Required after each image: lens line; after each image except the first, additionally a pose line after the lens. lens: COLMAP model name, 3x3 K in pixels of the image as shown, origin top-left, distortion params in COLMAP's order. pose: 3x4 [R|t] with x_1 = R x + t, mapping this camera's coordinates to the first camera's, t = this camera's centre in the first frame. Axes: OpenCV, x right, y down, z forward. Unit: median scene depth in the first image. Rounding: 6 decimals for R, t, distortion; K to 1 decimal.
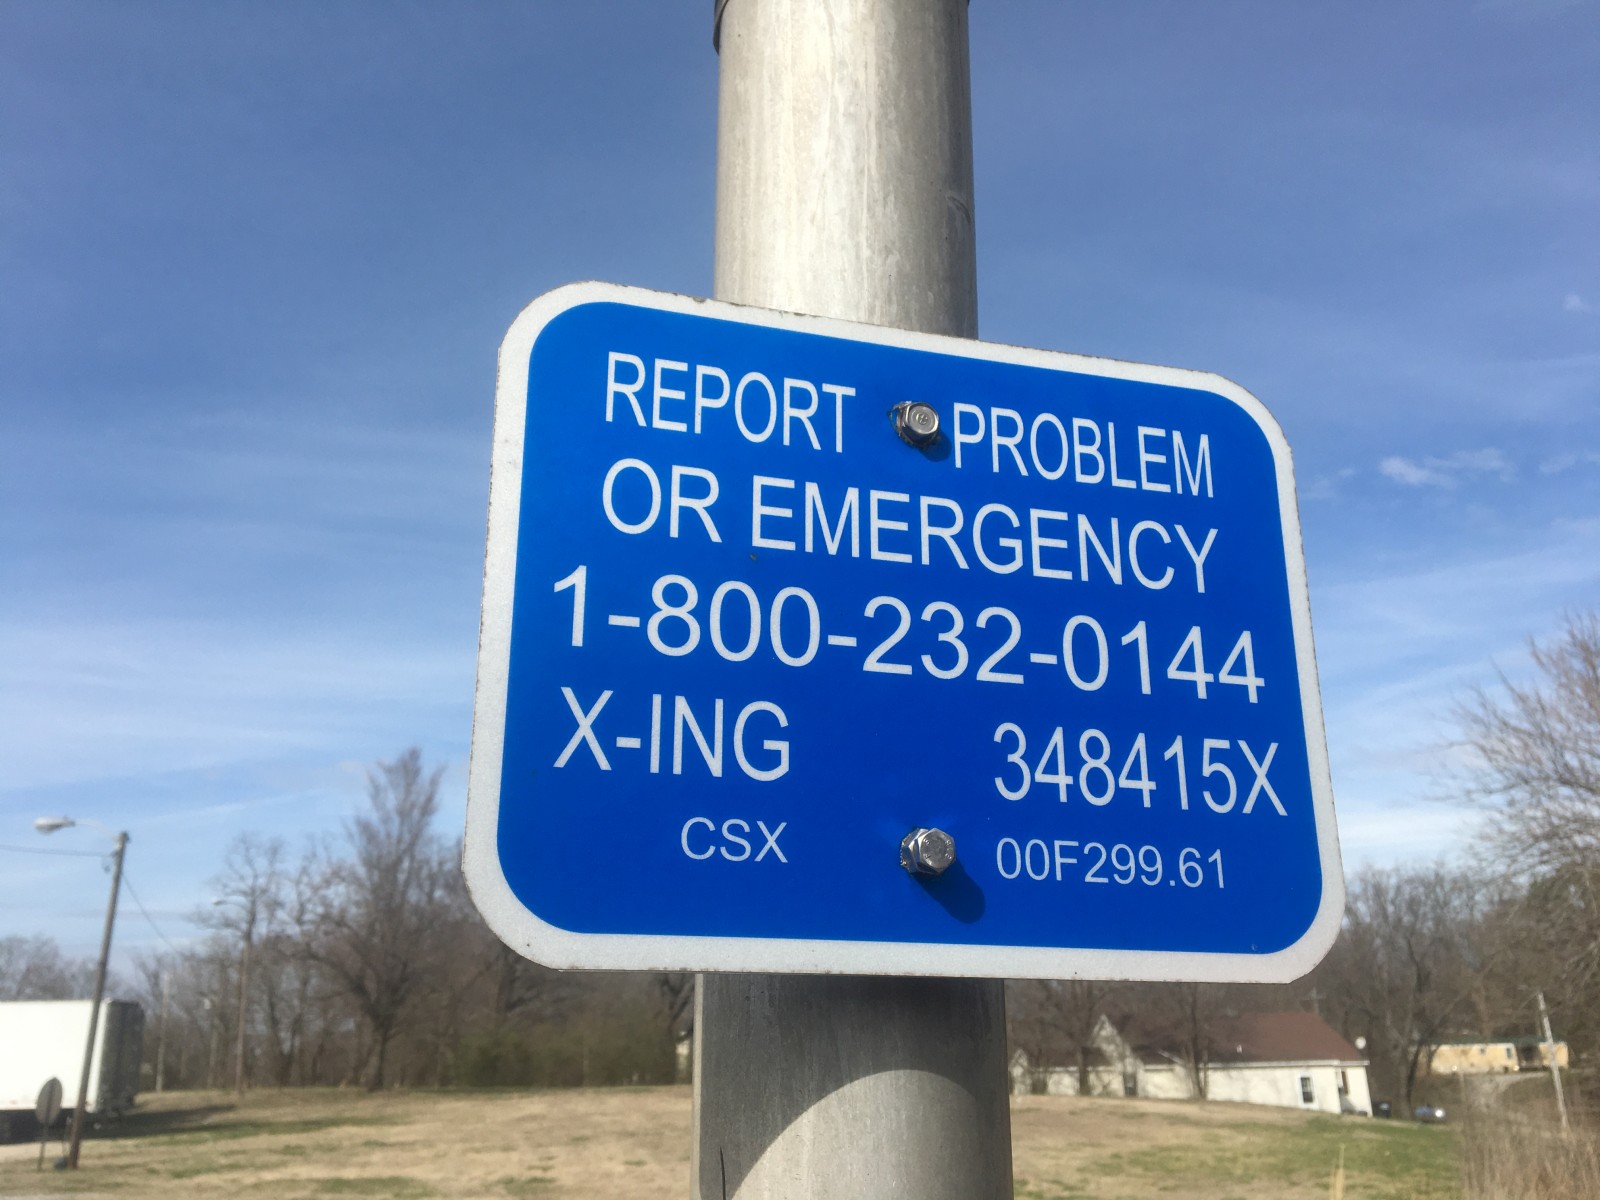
lens RADIAL K [[1327.2, 0, 812.9], [0, 1327.2, 590.7], [0, 0, 1]] dist [0.073986, -0.110902]
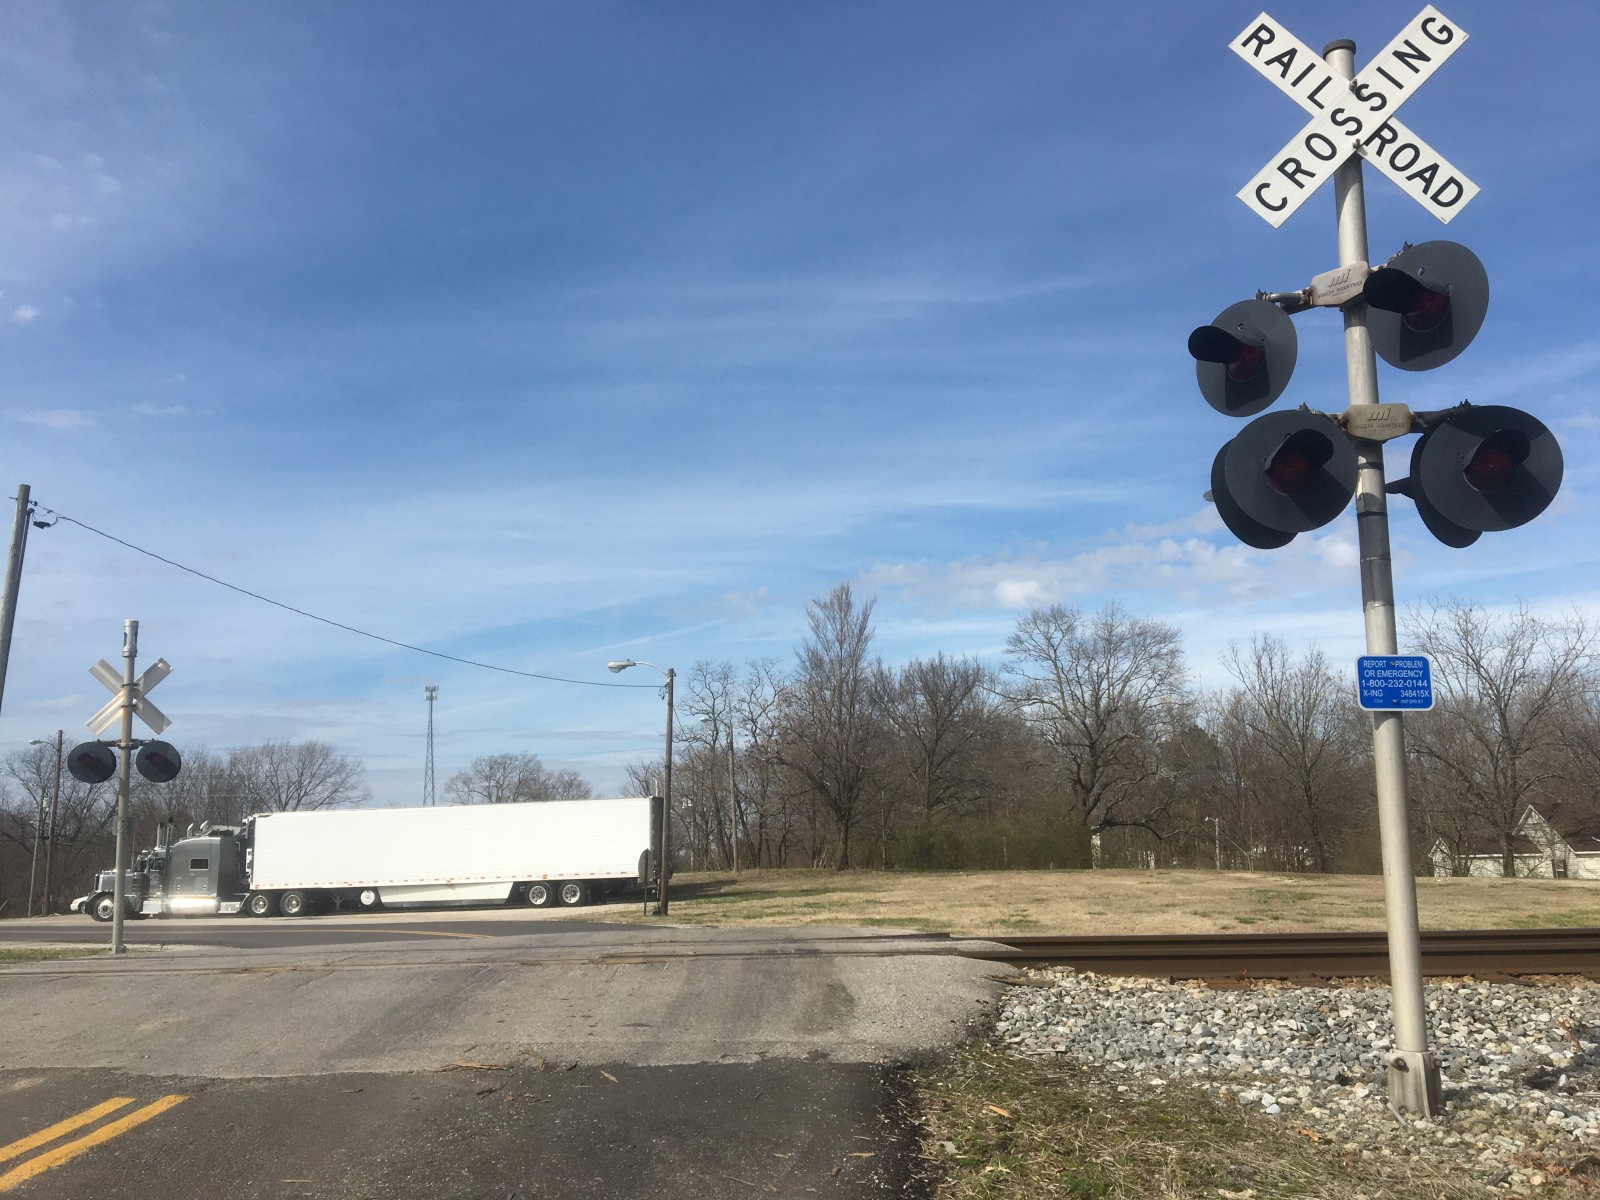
lens RADIAL K [[1327.2, 0, 777.4], [0, 1327.2, 606.9], [0, 0, 1]] dist [0.073986, -0.110902]
pose [[0.952705, -0.056174, -0.298659, -0.013253], [0.100212, 0.985869, 0.134240, -0.024016], [0.286898, -0.157821, 0.944872, -0.101240]]
